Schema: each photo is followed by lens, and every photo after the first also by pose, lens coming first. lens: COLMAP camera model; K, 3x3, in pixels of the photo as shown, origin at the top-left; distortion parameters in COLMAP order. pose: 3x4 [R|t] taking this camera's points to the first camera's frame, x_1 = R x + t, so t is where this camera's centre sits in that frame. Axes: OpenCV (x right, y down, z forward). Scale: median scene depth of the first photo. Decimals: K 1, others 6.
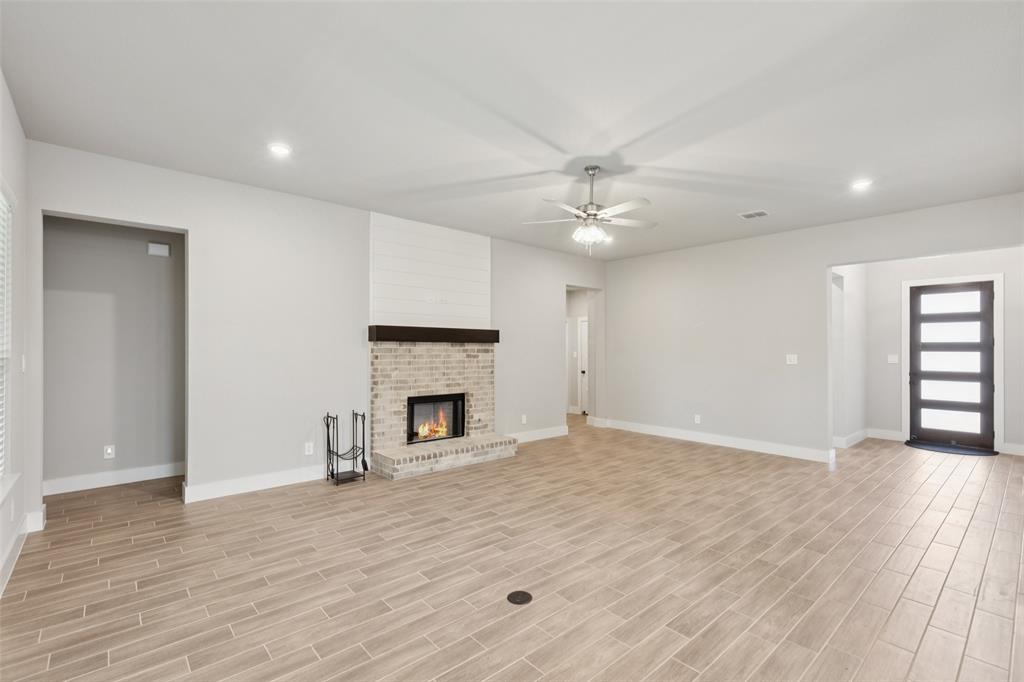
lens RADIAL K [[464.4, 0, 515.3], [0, 464.4, 342.2], [0, 0, 1]] dist [0.009214, -0.001790]
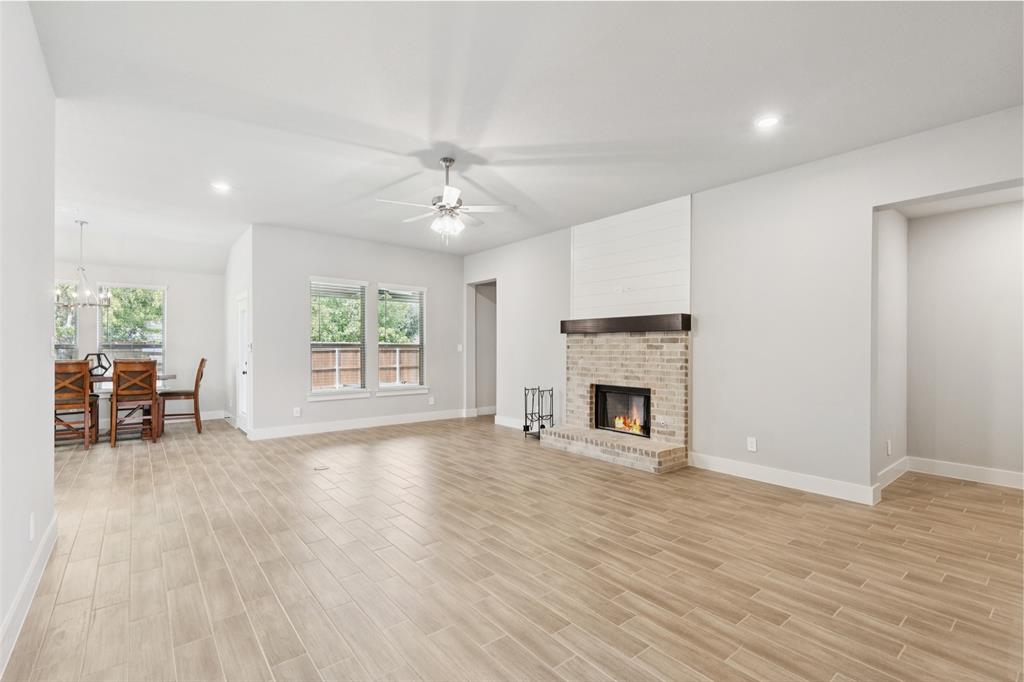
lens RADIAL K [[464.4, 0, 512.9], [0, 464.4, 343.1], [0, 0, 1]] dist [0.009214, -0.001790]
pose [[-0.046344, -0.014942, -0.998814, 0.881082], [0.011218, 0.999817, -0.015478, 0.037777], [0.998863, -0.011922, -0.046167, 0.881915]]
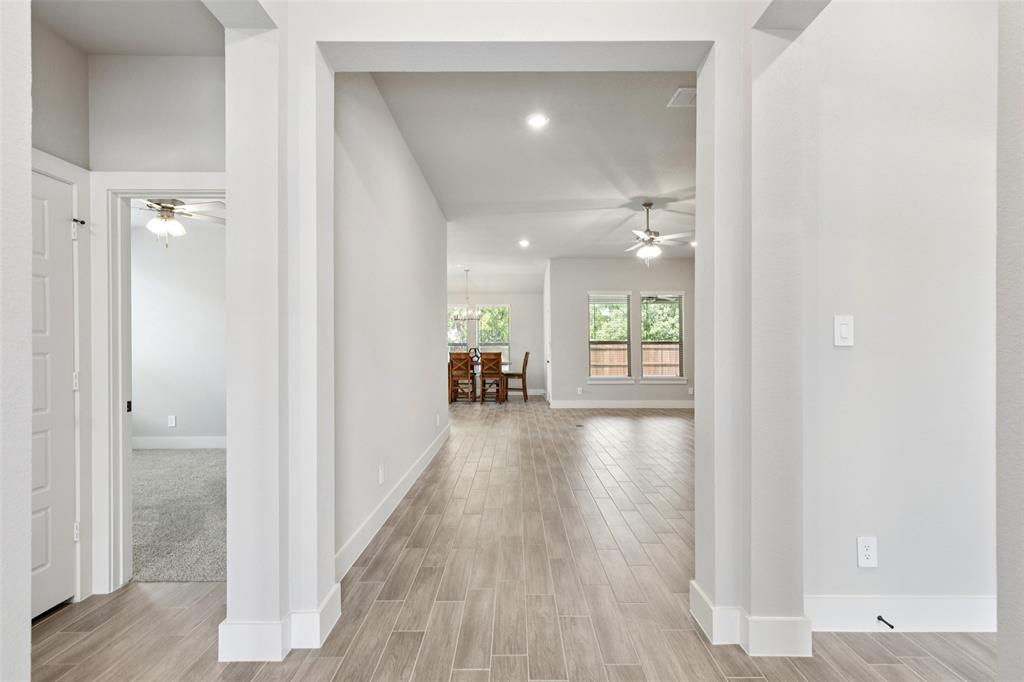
lens RADIAL K [[464.4, 0, 512.1], [0, 464.4, 340.0], [0, 0, 1]] dist [0.009214, -0.001790]
pose [[-0.671838, -0.012769, -0.740588, 1.094026], [0.008714, 0.999646, -0.025140, 0.049432], [0.740647, -0.023344, -0.671489, 1.209251]]
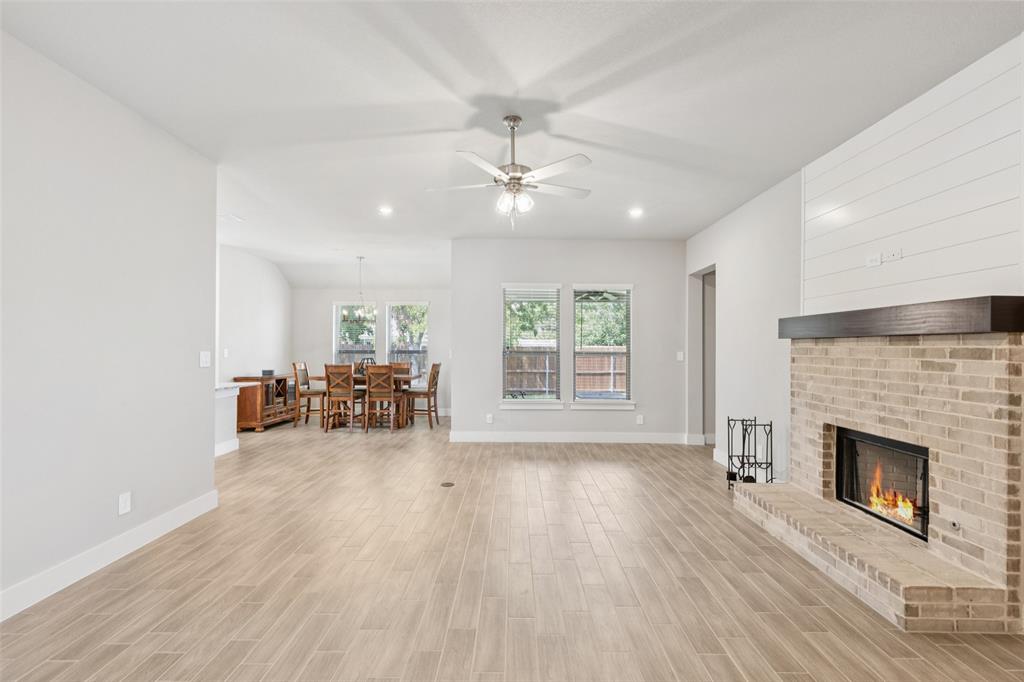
lens RADIAL K [[464.4, 0, 509.8], [0, 464.4, 343.5], [0, 0, 1]] dist [0.009214, -0.001790]
pose [[-0.675171, -0.014139, -0.737525, 0.557513], [0.002214, 0.999773, -0.021194, 0.019981], [0.737658, -0.015943, -0.674987, 1.133984]]
